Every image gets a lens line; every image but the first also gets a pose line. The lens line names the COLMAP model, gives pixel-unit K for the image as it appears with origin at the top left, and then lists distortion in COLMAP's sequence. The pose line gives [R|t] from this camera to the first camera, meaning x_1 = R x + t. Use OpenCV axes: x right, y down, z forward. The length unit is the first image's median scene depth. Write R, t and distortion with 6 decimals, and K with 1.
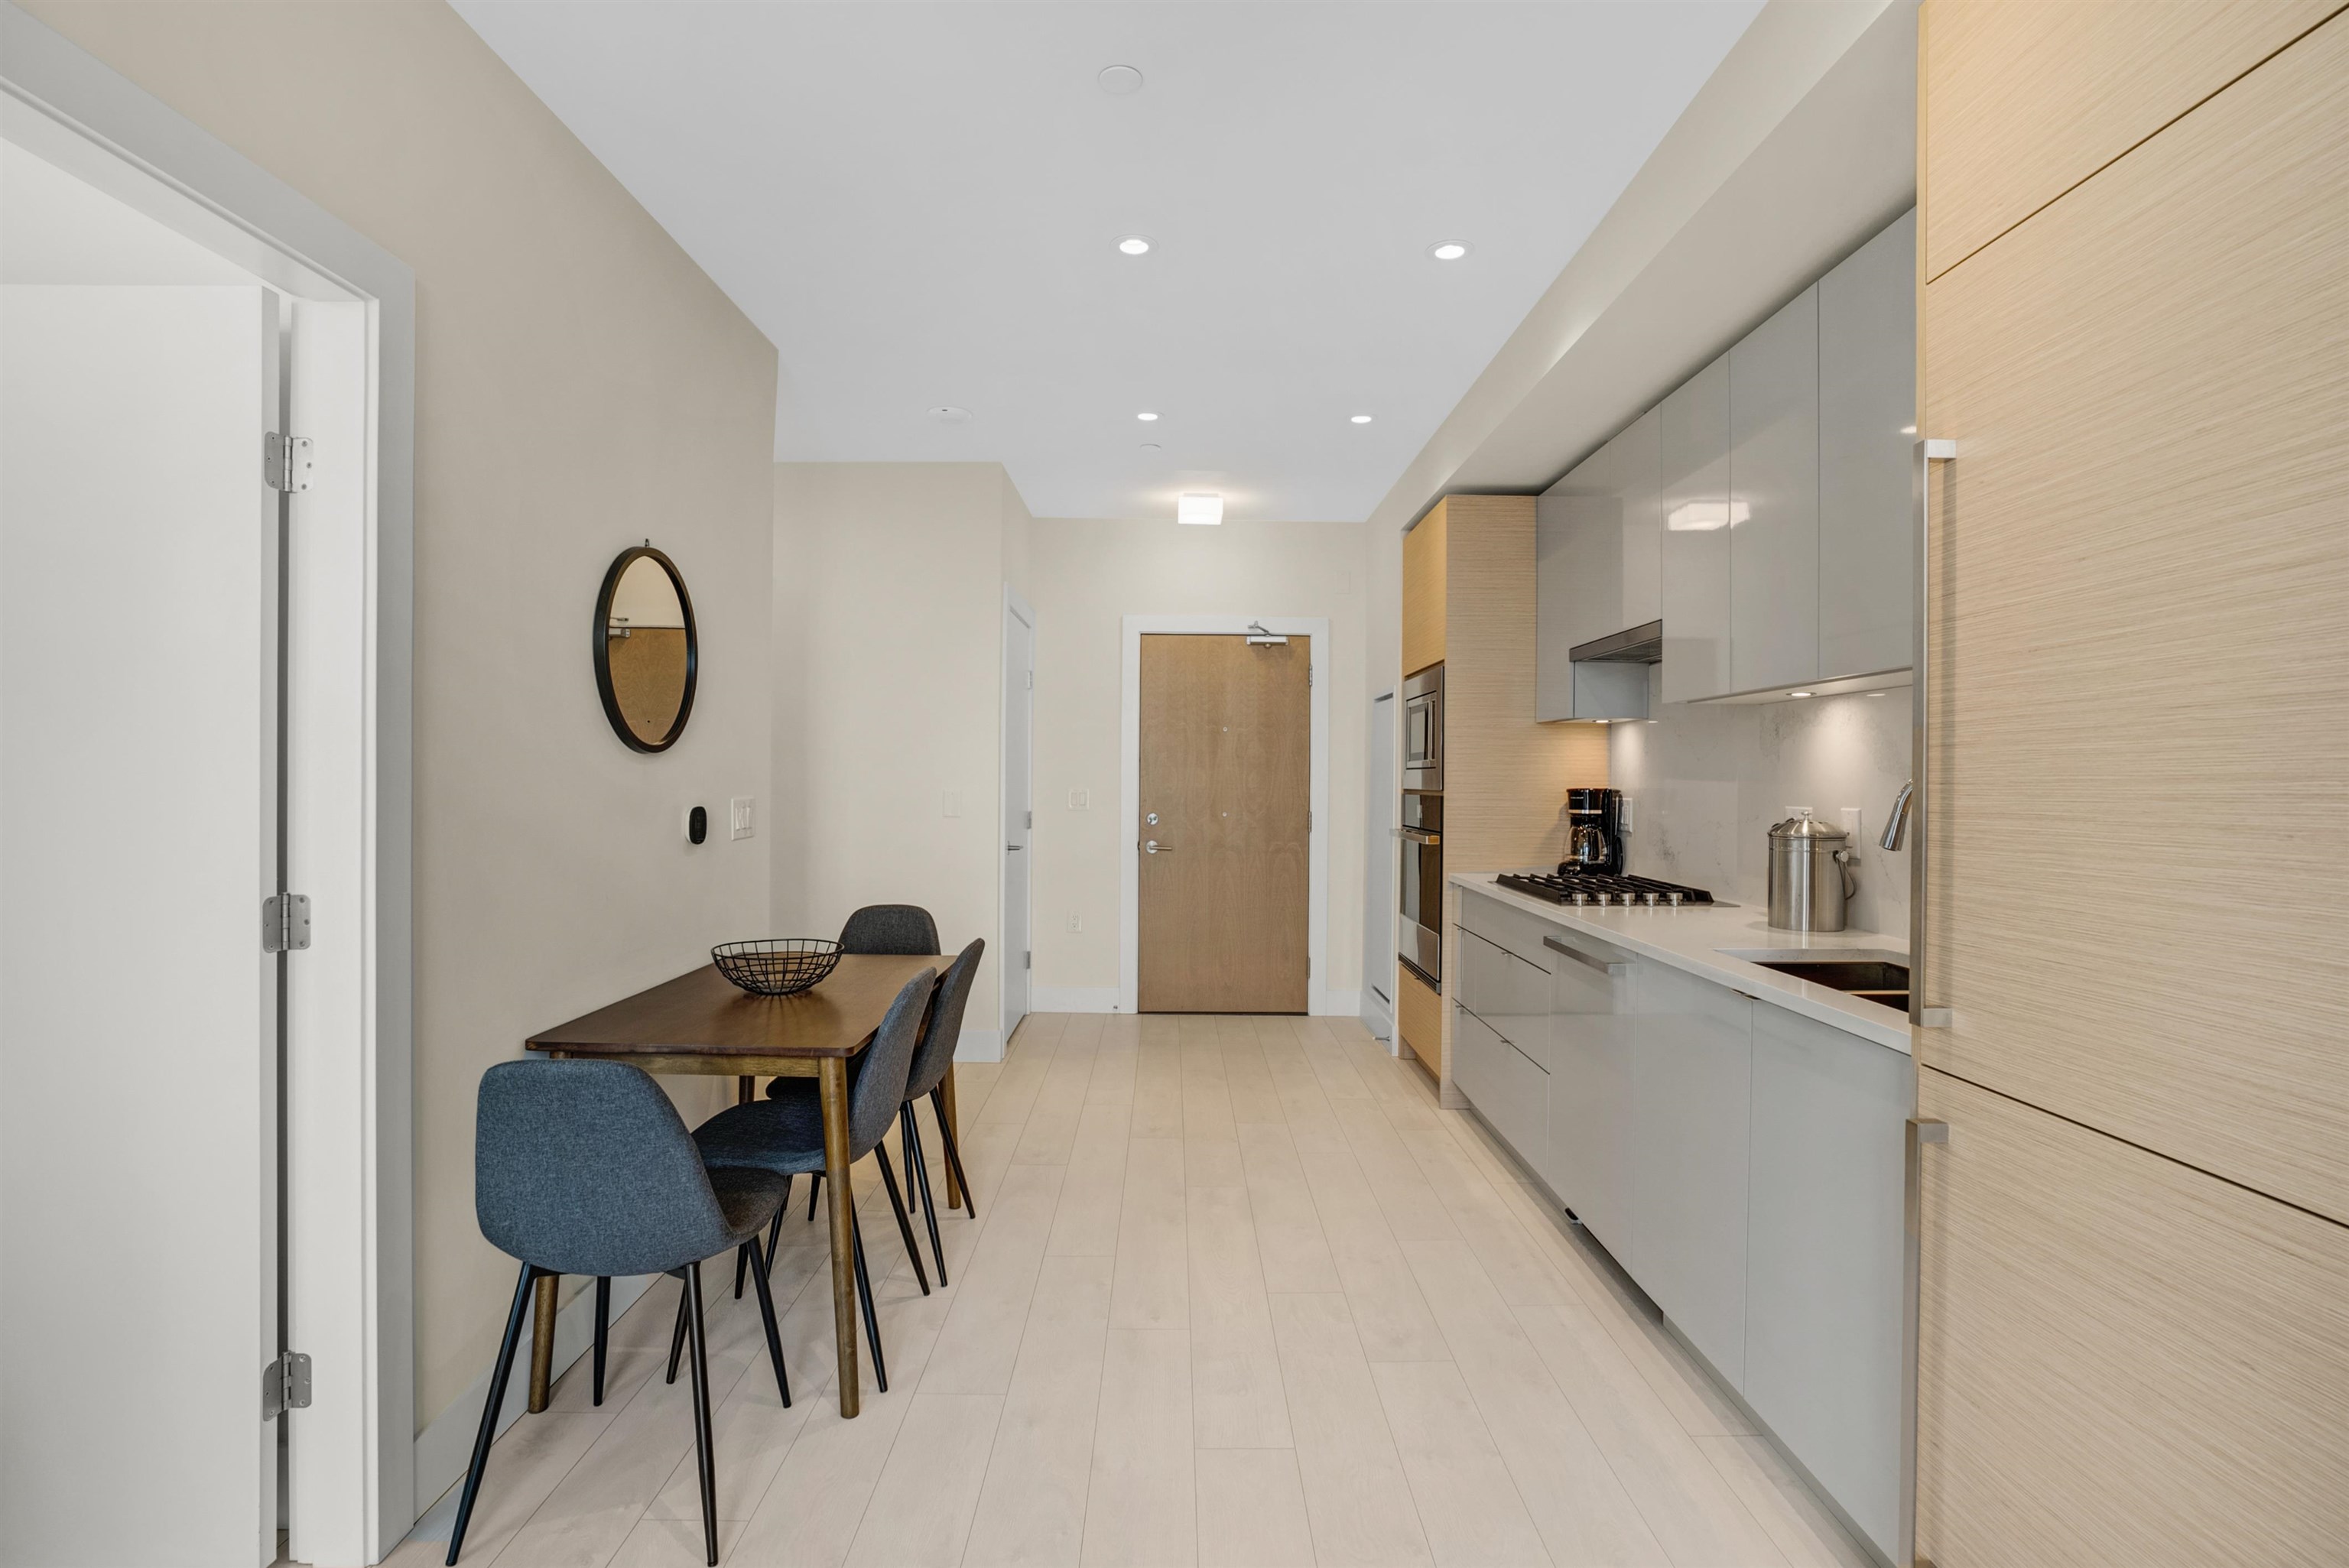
lens RADIAL K [[1121.3, 0, 1175.3], [0, 1121.3, 779.6], [0, 0, 1]] dist [-0.055566, 0.017214]
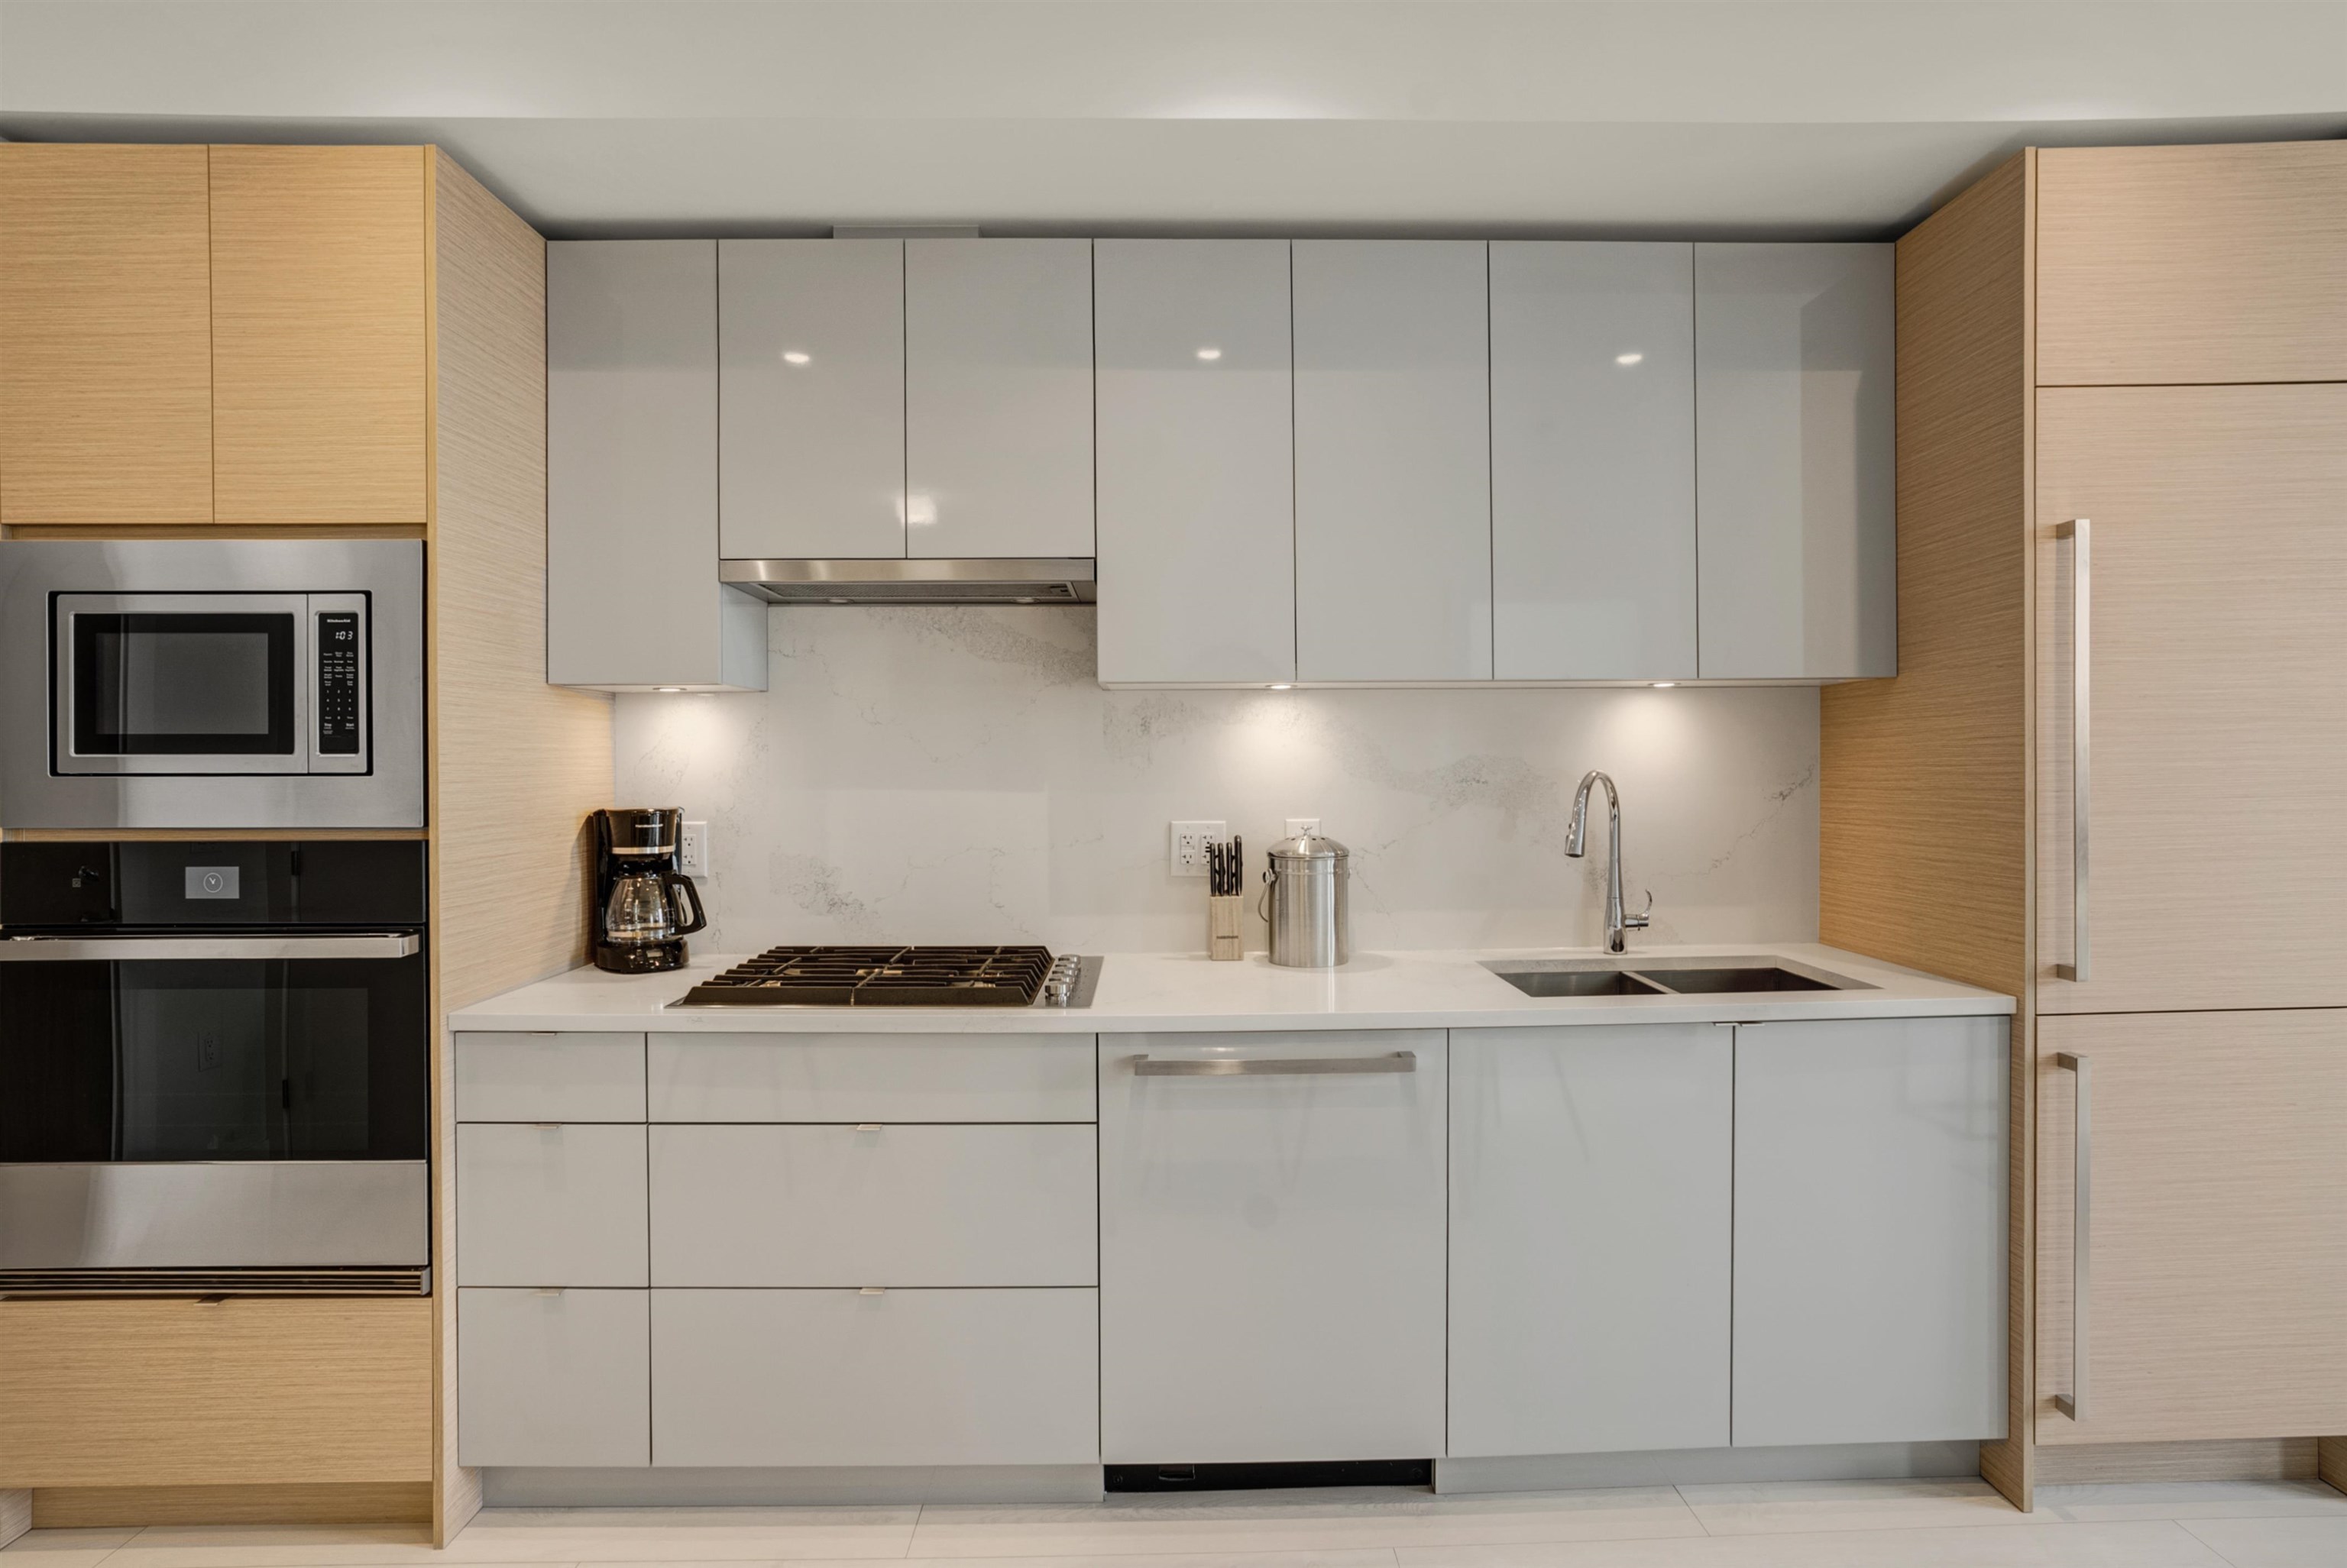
lens RADIAL K [[1191.6, 0, 1175.3], [0, 1191.6, 796.0], [0, 0, 1]] dist [-0.030136, 0.002216]
pose [[-0.022141, -0.027857, 0.999367, -0.335704], [0.007600, 0.999578, 0.028031, -0.018924], [-0.999726, 0.008216, -0.021920, 1.078998]]
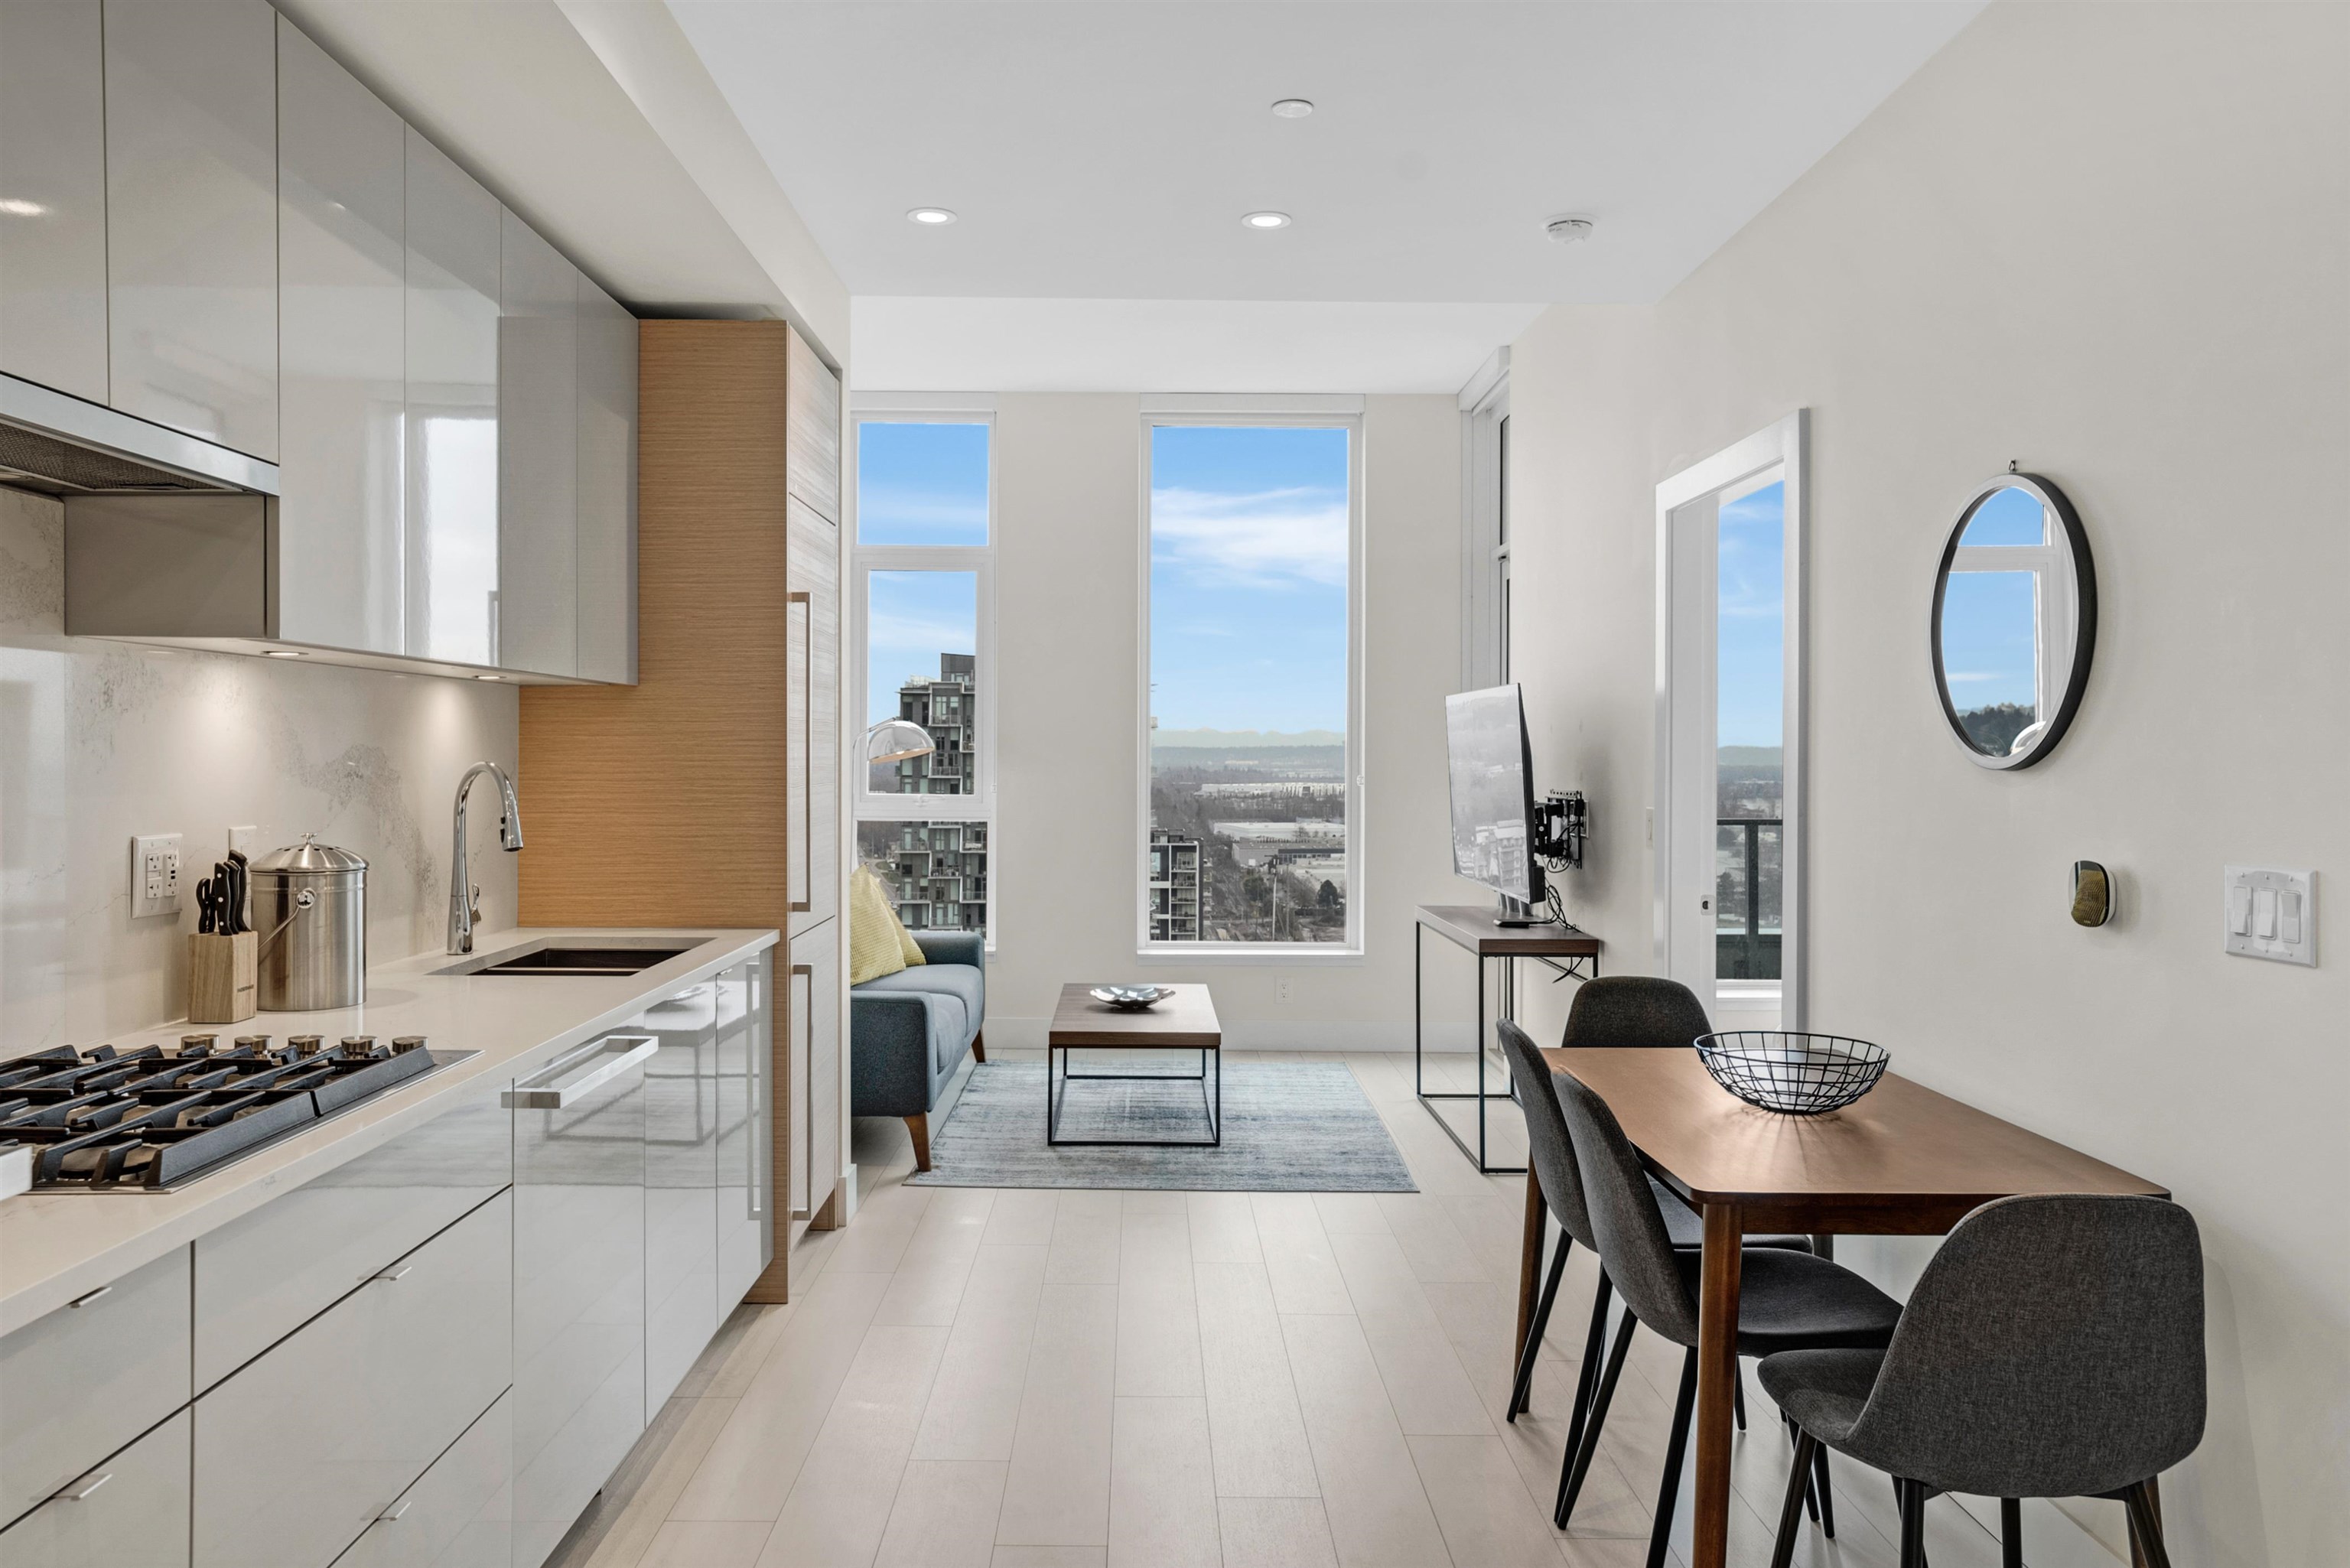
lens RADIAL K [[1625.7, 0, 1148.3], [0, 1625.7, 799.3], [0, 0, 1]] dist [-0.001012, 0.003659]
pose [[-0.999873, -0.015651, -0.003058, 0.062810], [-0.015728, 0.999513, 0.026970, -0.024430], [0.002634, 0.027014, -0.999632, 1.918030]]
